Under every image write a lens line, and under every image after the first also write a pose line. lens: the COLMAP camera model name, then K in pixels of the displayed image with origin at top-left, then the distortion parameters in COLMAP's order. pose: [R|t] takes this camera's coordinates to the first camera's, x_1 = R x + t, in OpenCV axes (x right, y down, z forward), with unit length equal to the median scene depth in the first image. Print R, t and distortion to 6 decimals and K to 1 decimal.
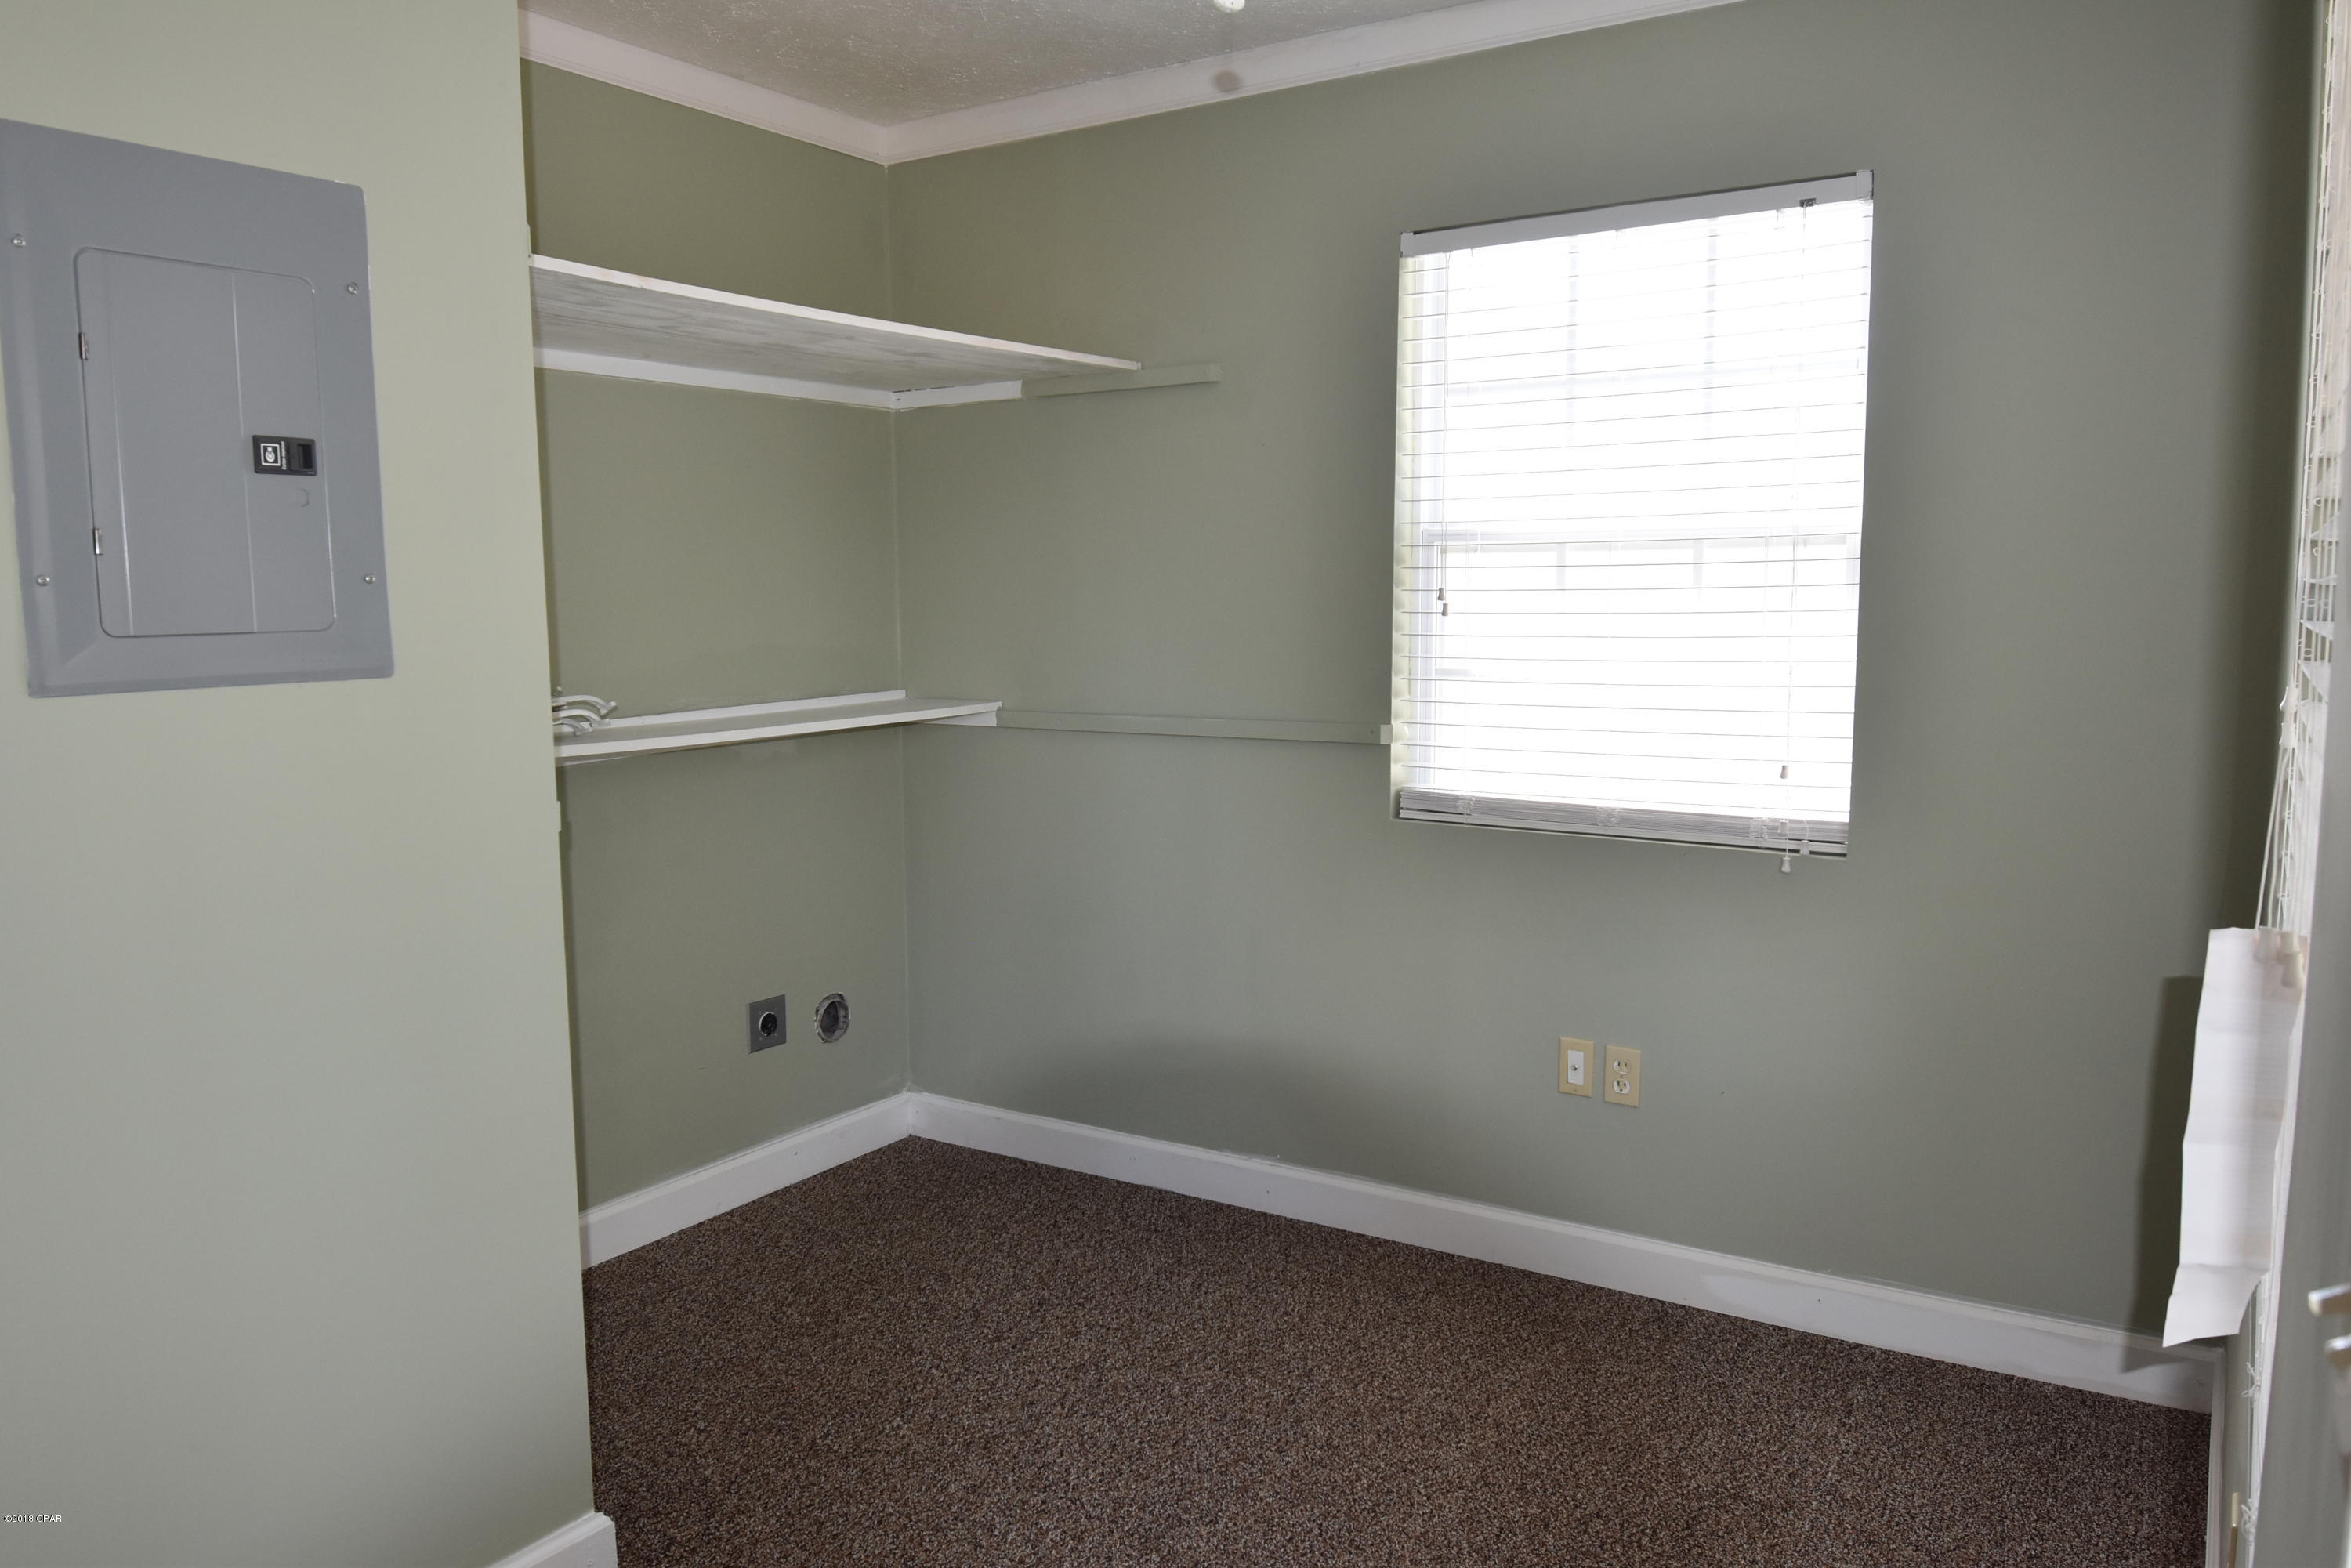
lens RADIAL K [[1642.7, 0, 1171.0], [0, 1642.7, 780.7], [0, 0, 1]] dist [0.008760, -0.037206]
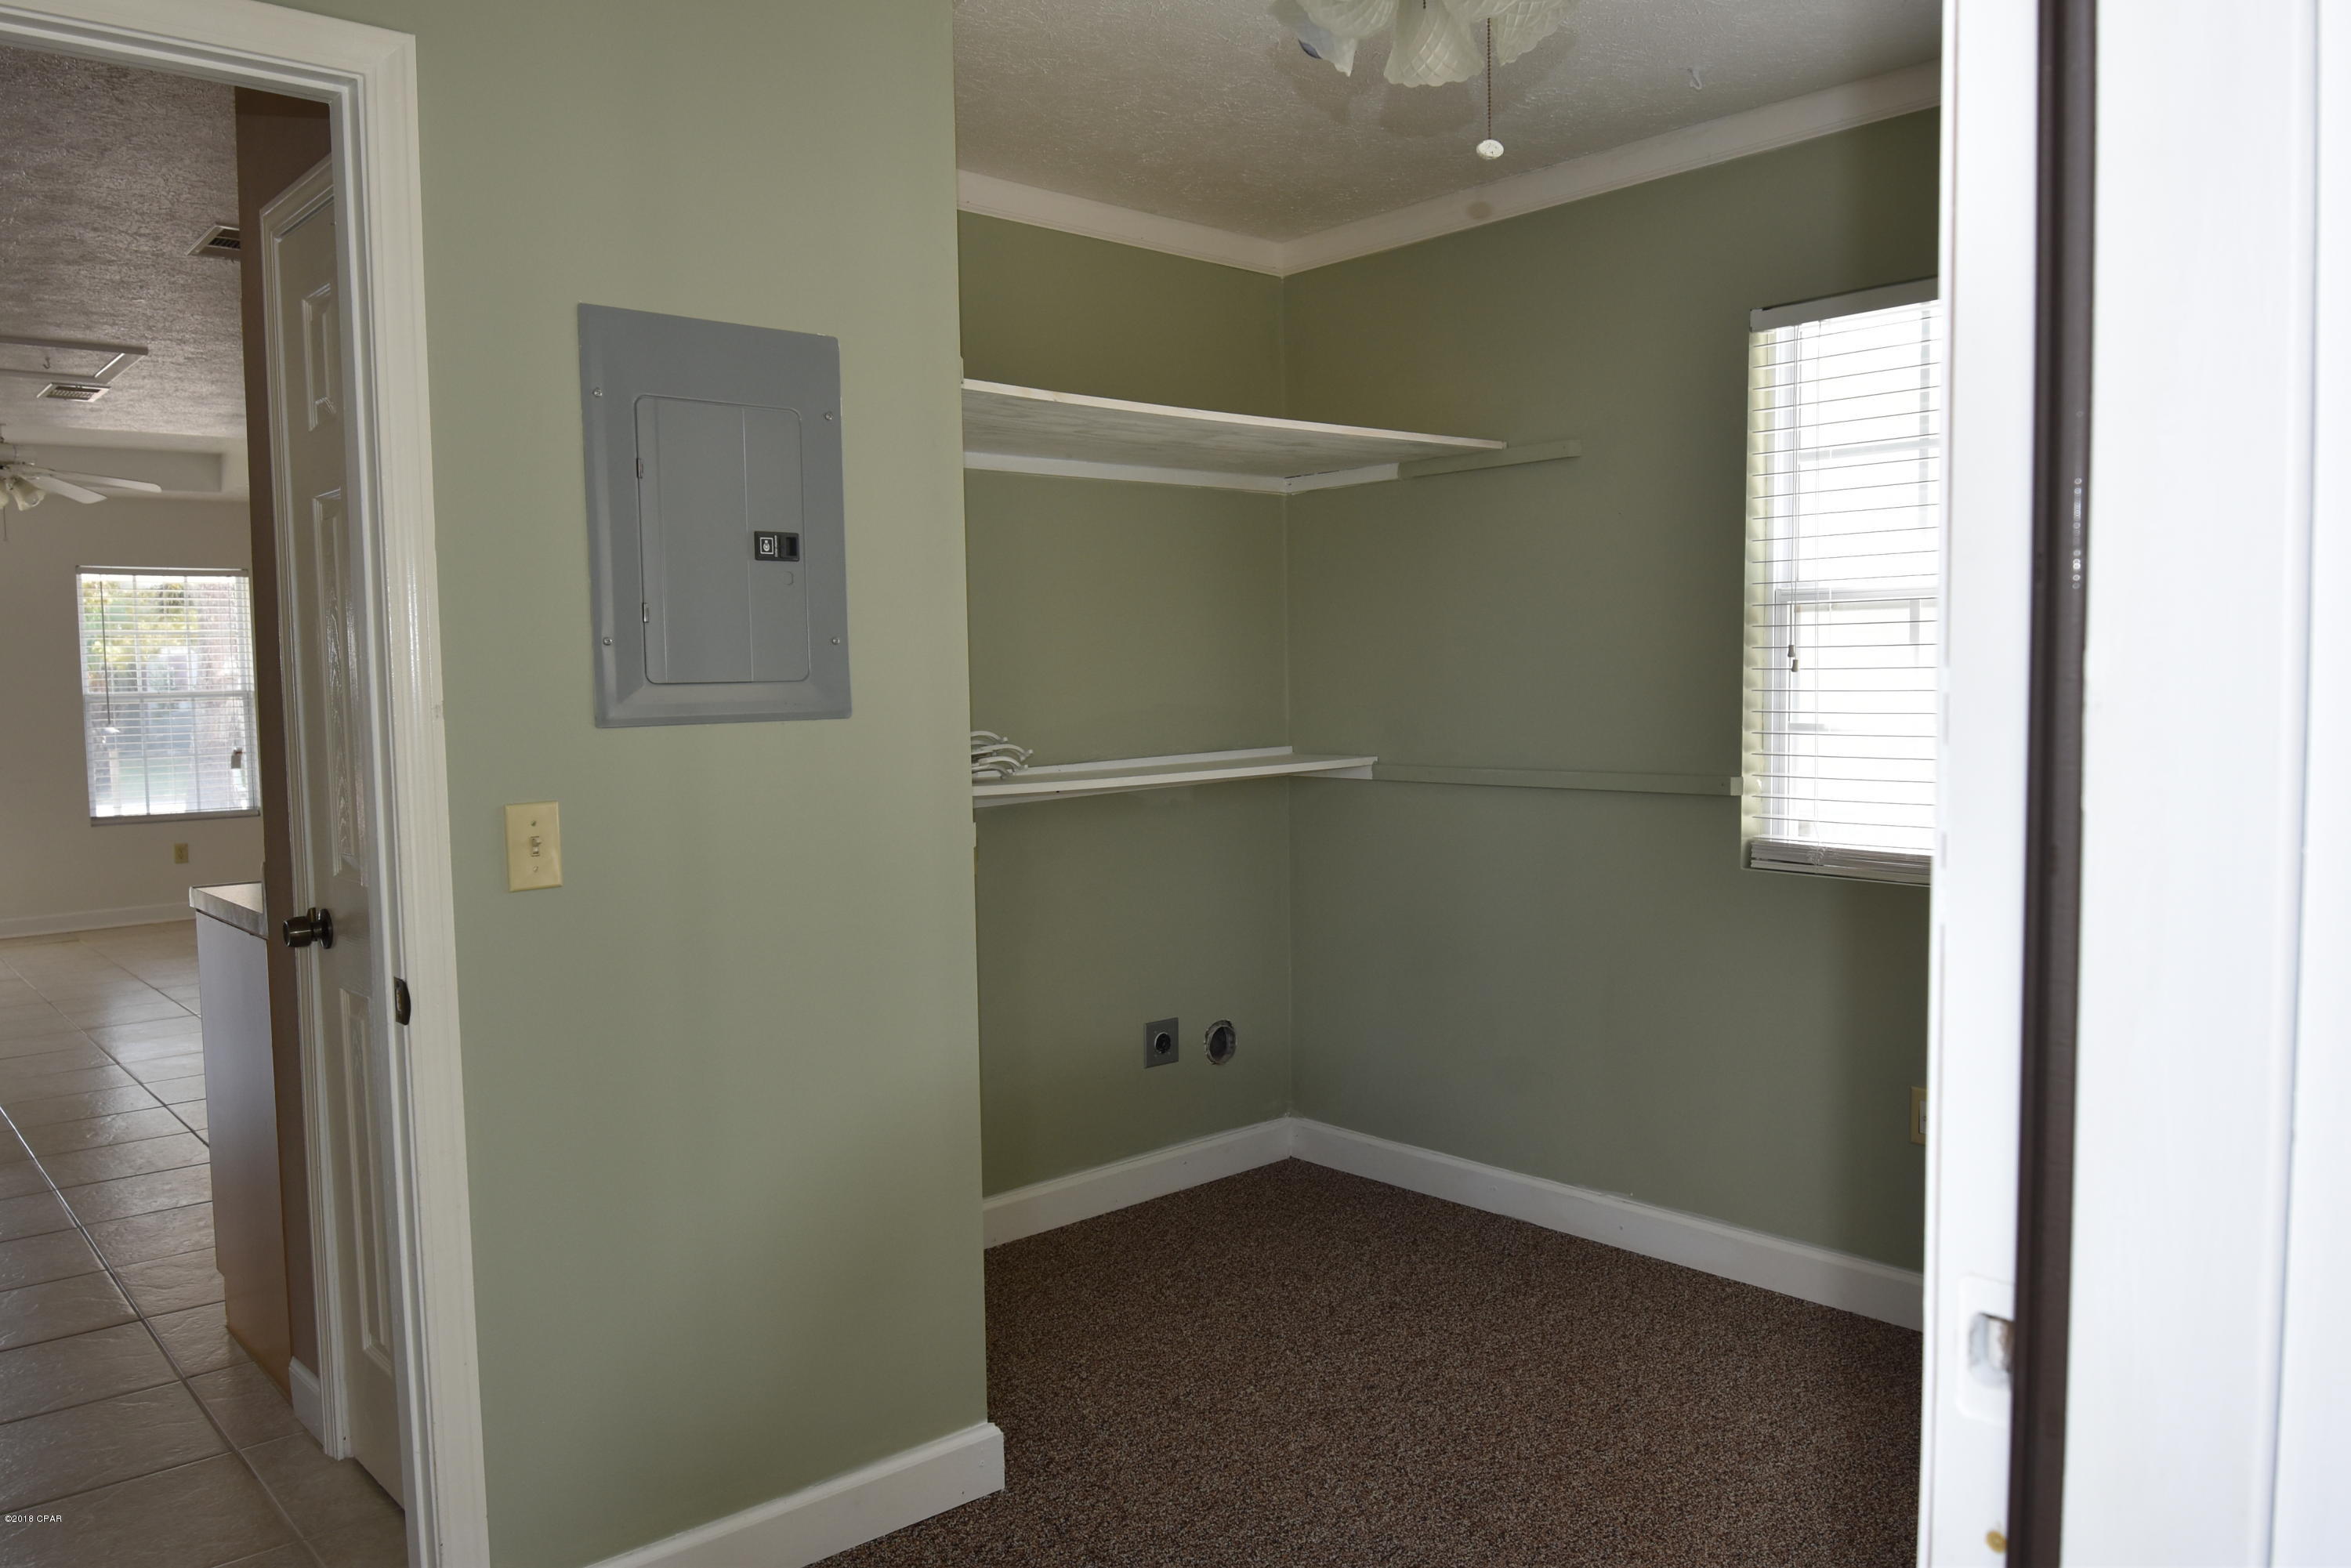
lens RADIAL K [[1642.7, 0, 1174.6], [0, 1642.7, 791.7], [0, 0, 1]] dist [0.008760, -0.037206]
pose [[0.964359, 0.009293, -0.264433, 0.067214], [-0.020793, 0.998954, -0.040723, 0.026243], [0.263778, 0.044770, 0.963544, -0.098588]]
